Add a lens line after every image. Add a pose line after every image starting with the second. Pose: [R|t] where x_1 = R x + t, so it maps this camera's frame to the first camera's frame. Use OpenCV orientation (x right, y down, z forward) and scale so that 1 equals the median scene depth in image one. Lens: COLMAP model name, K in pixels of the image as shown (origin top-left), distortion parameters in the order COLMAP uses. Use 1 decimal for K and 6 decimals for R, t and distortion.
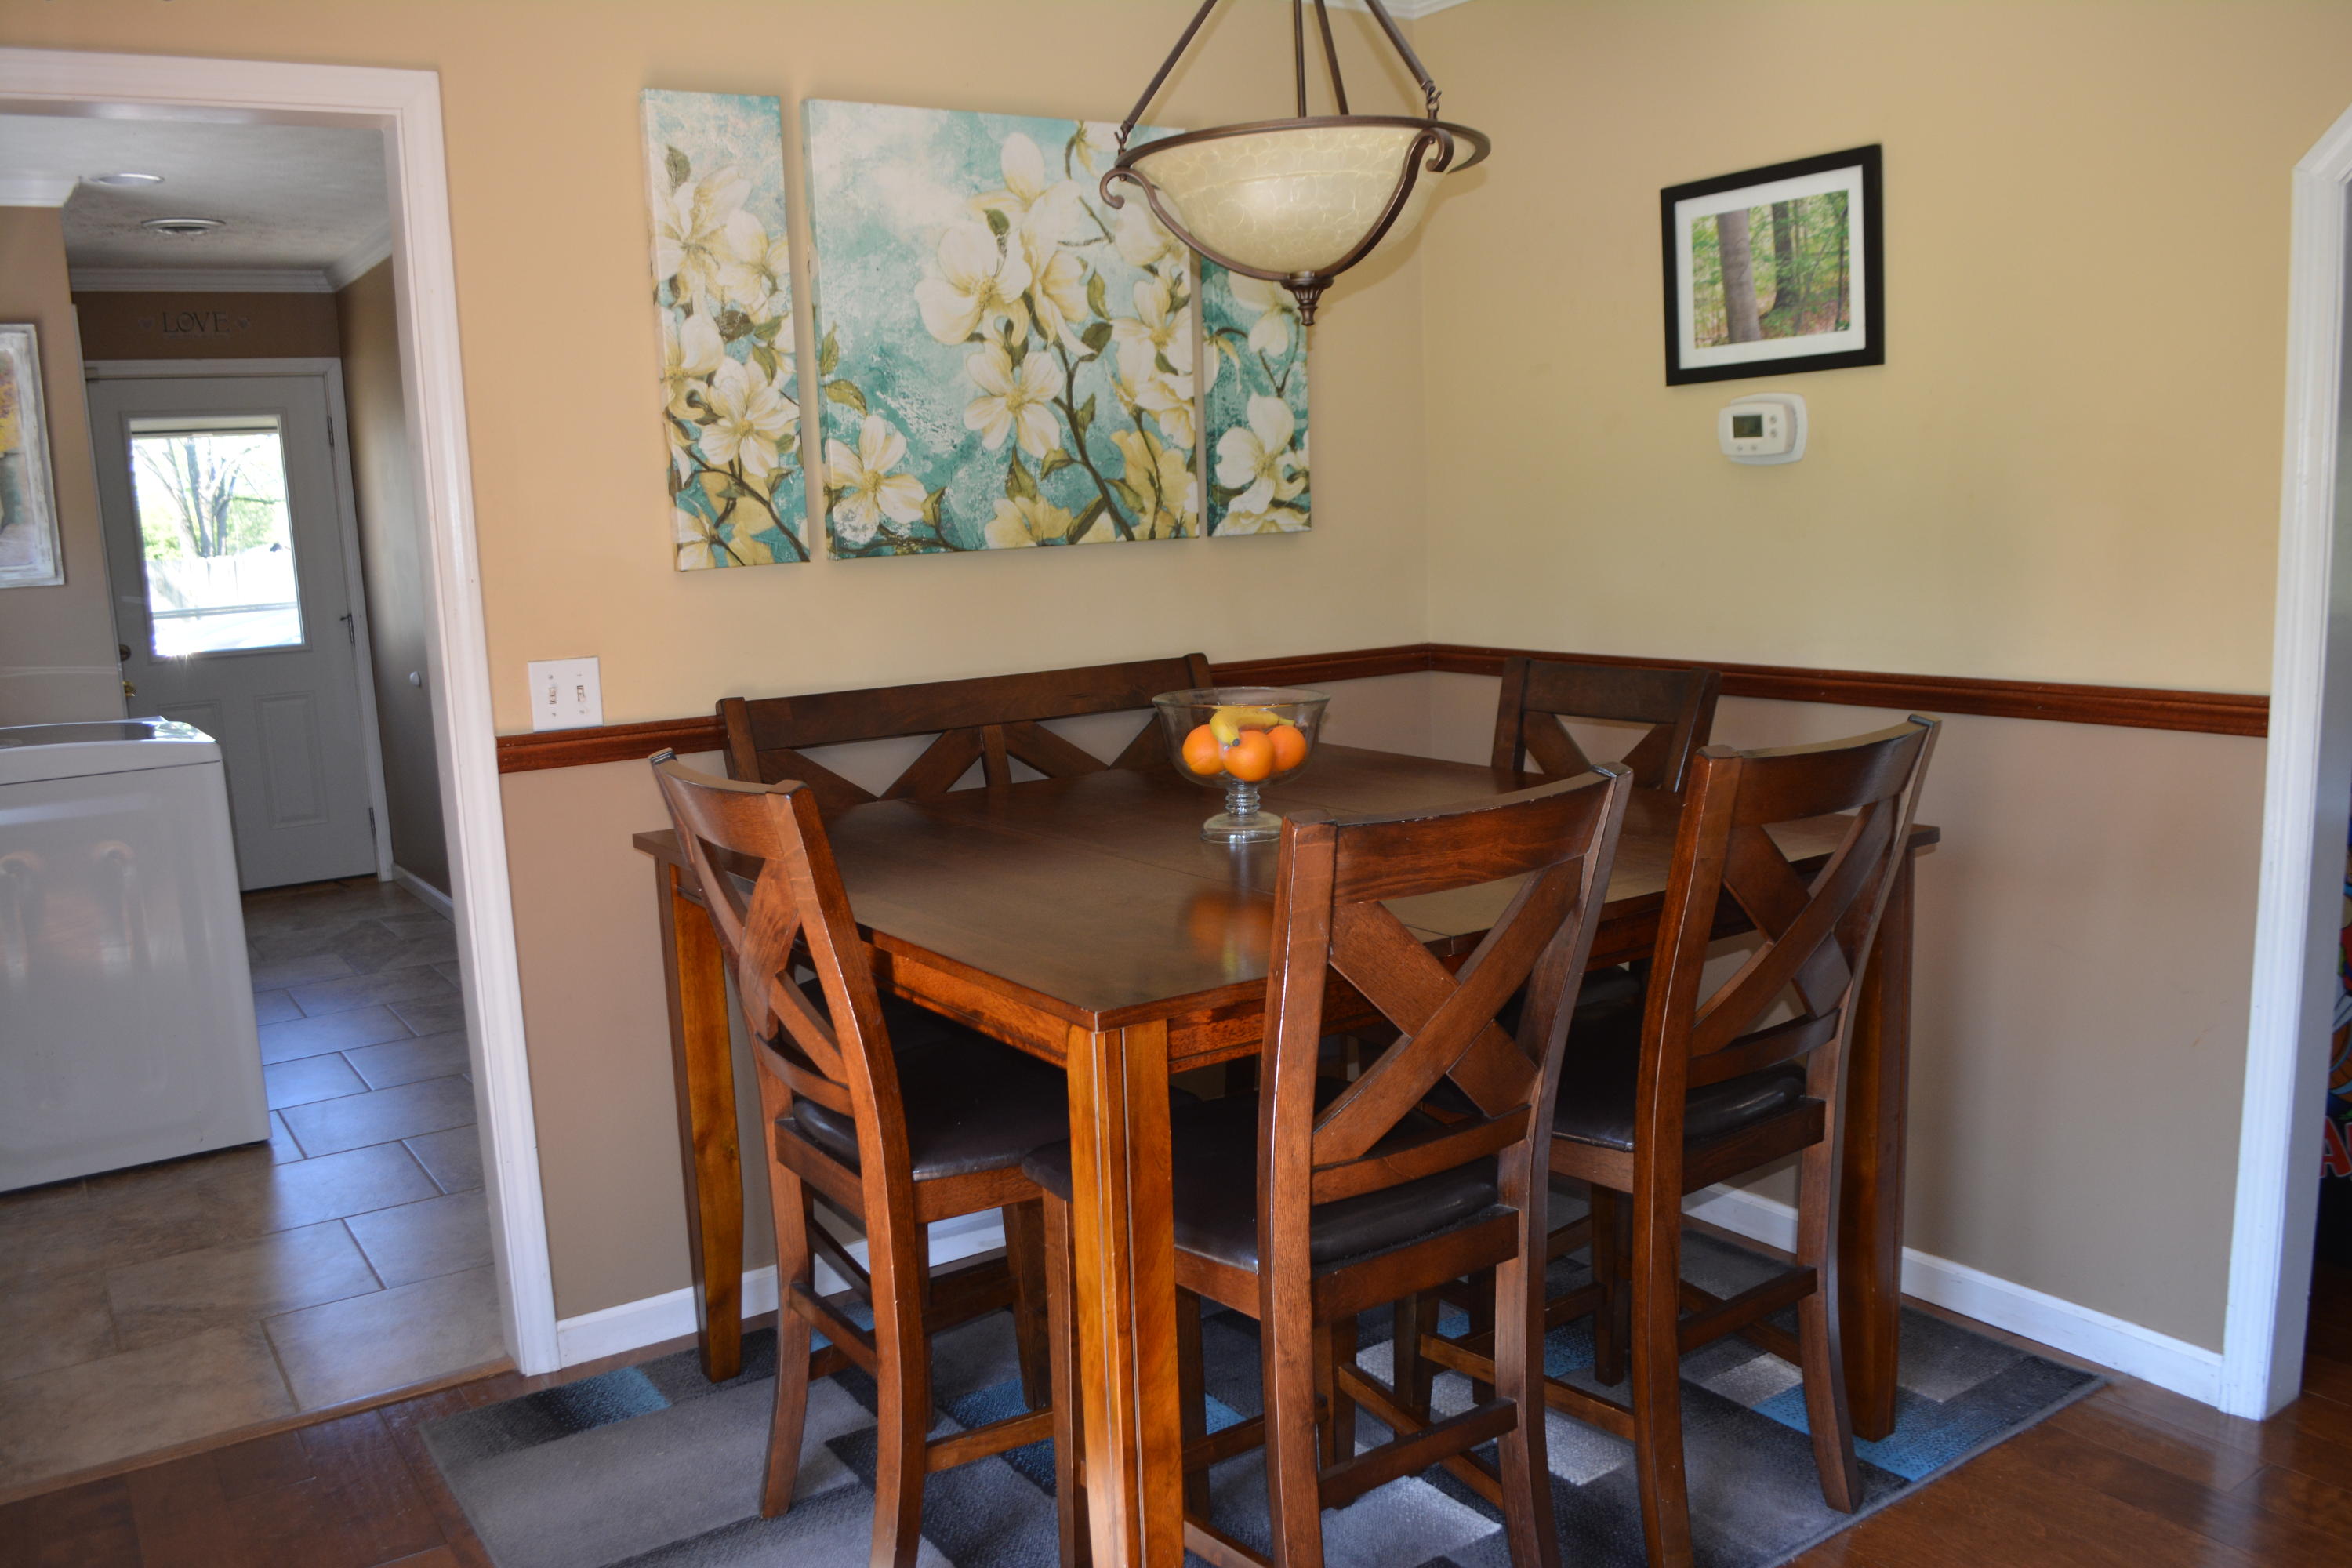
lens RADIAL K [[1852.8, 0, 1179.3], [0, 1852.8, 801.2], [0, 0, 1]] dist [-0.080268, 0.018395]
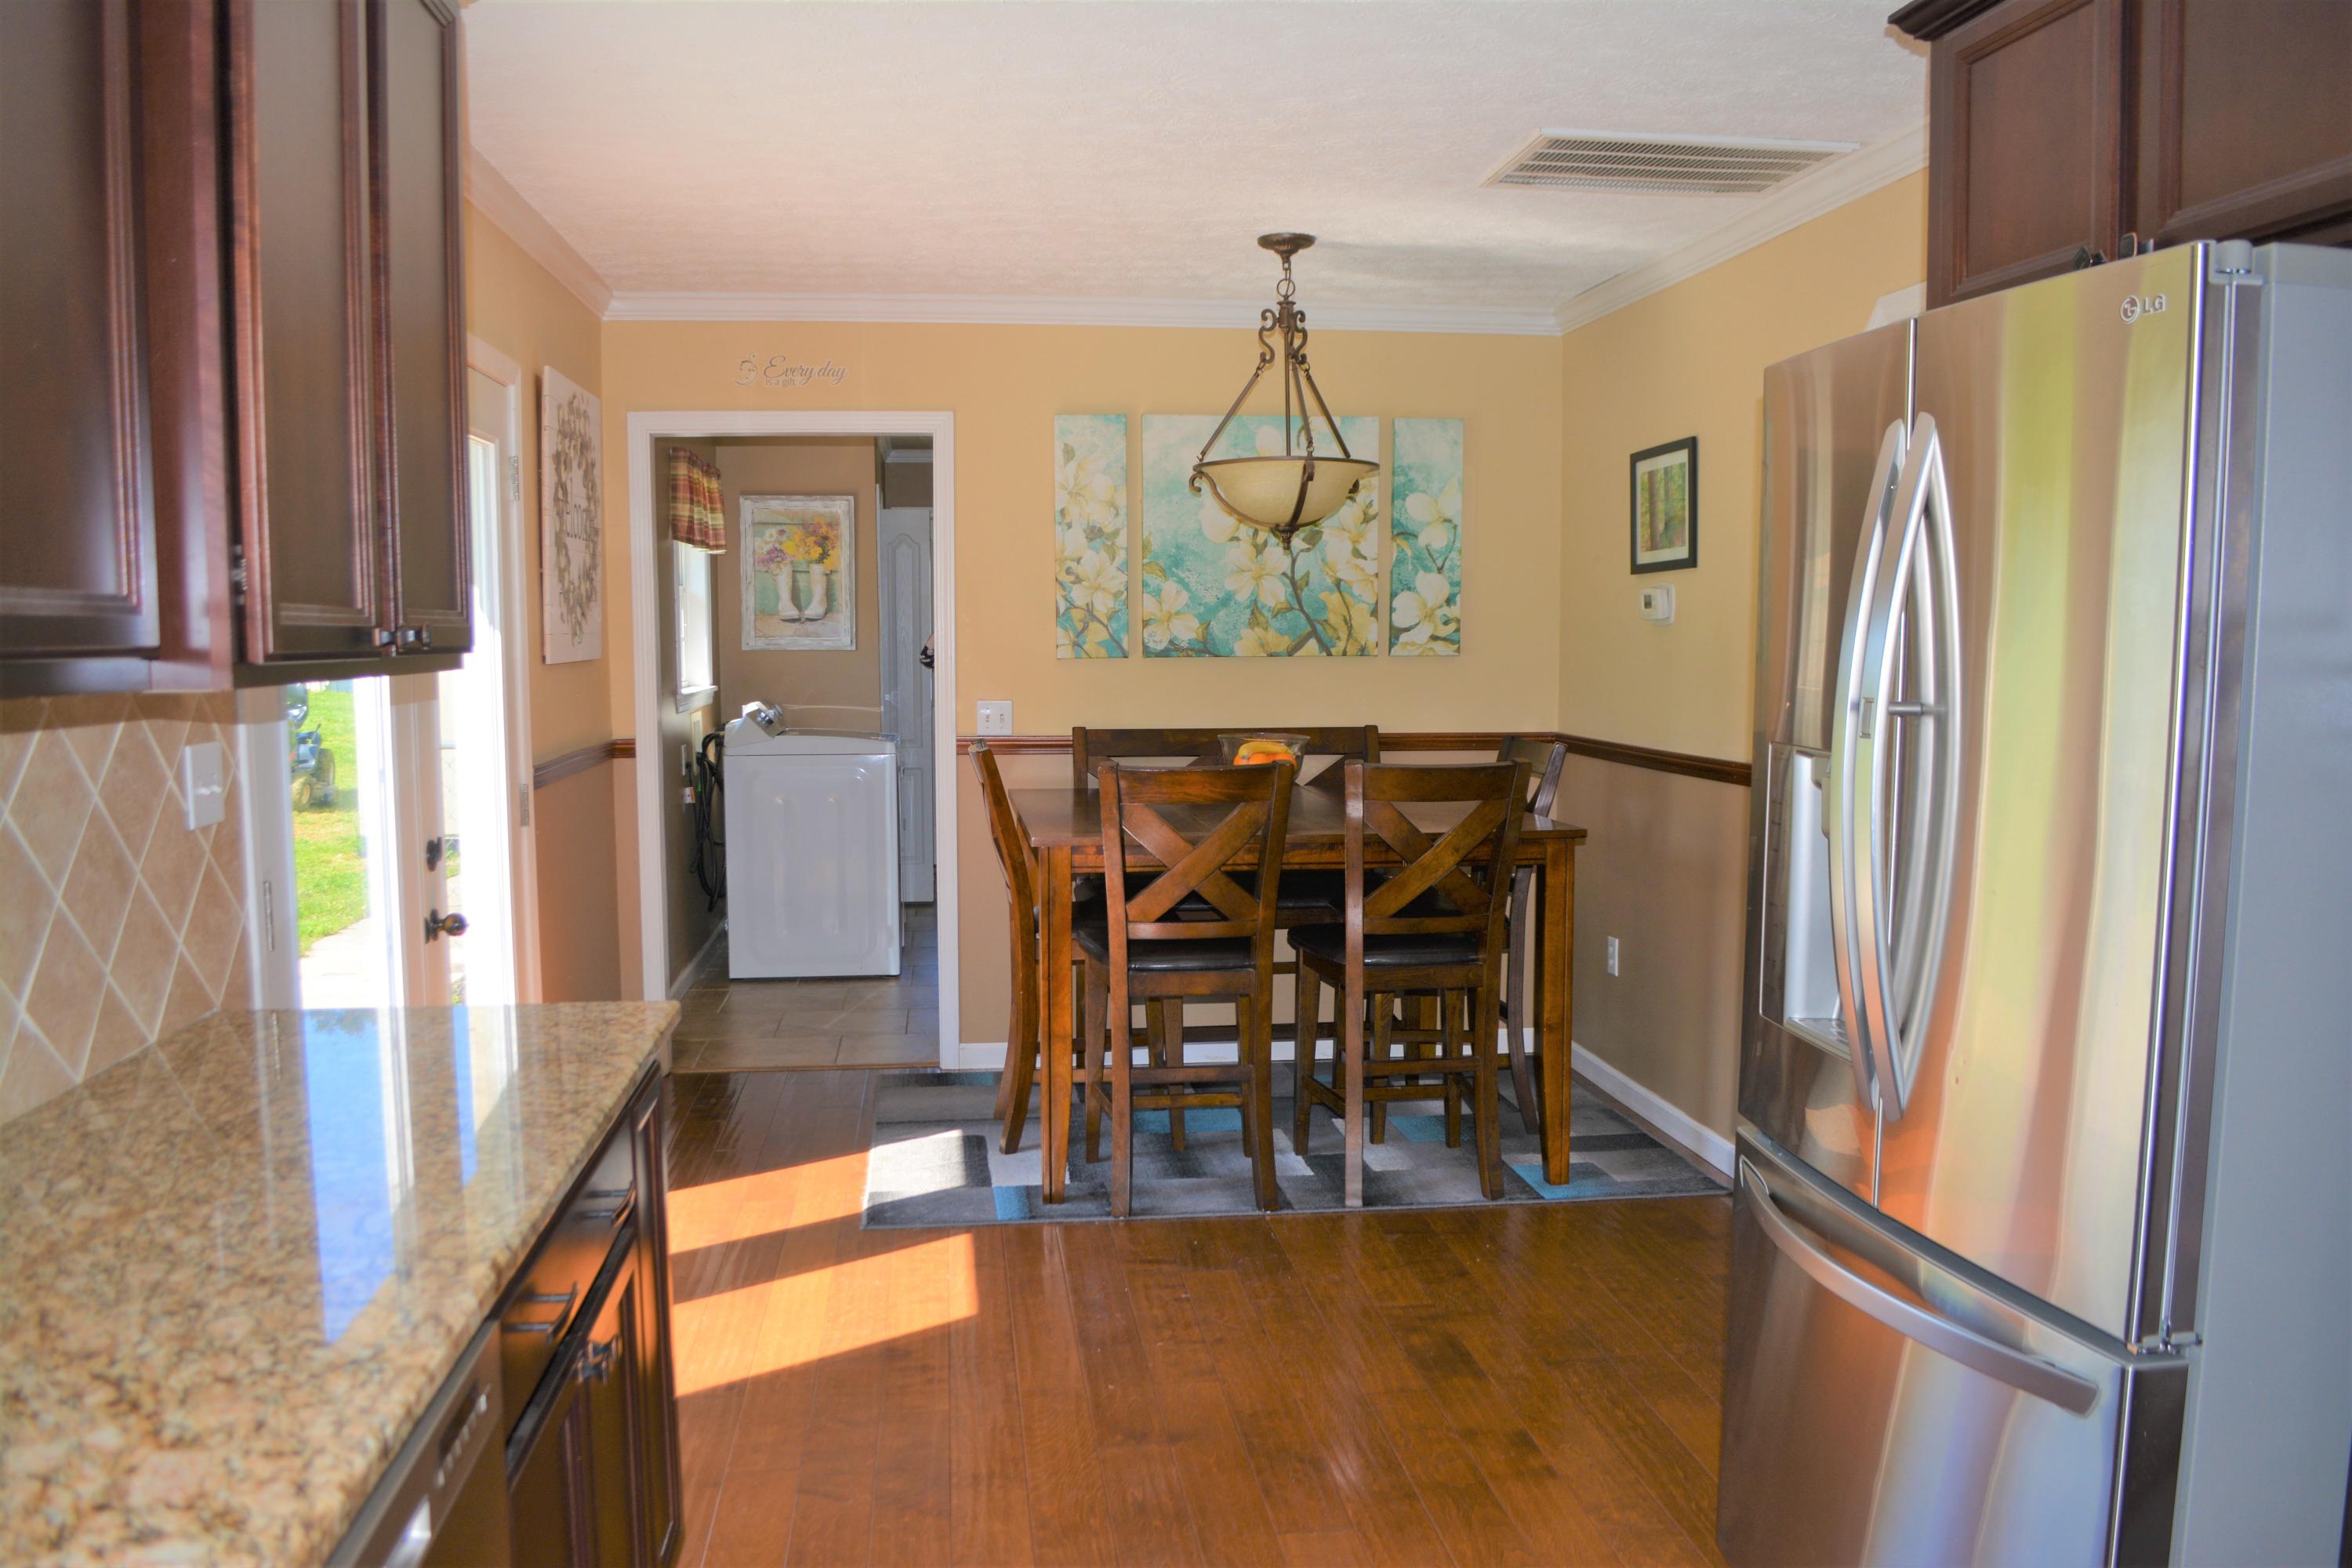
lens RADIAL K [[1852.8, 0, 1169.5], [0, 1852.8, 791.2], [0, 0, 1]] dist [-0.080268, 0.018395]
pose [[0.891098, 0.078972, -0.446887, 0.655160], [-0.107001, 0.993541, -0.037787, 0.067448], [0.441016, 0.081489, 0.893792, -0.617576]]
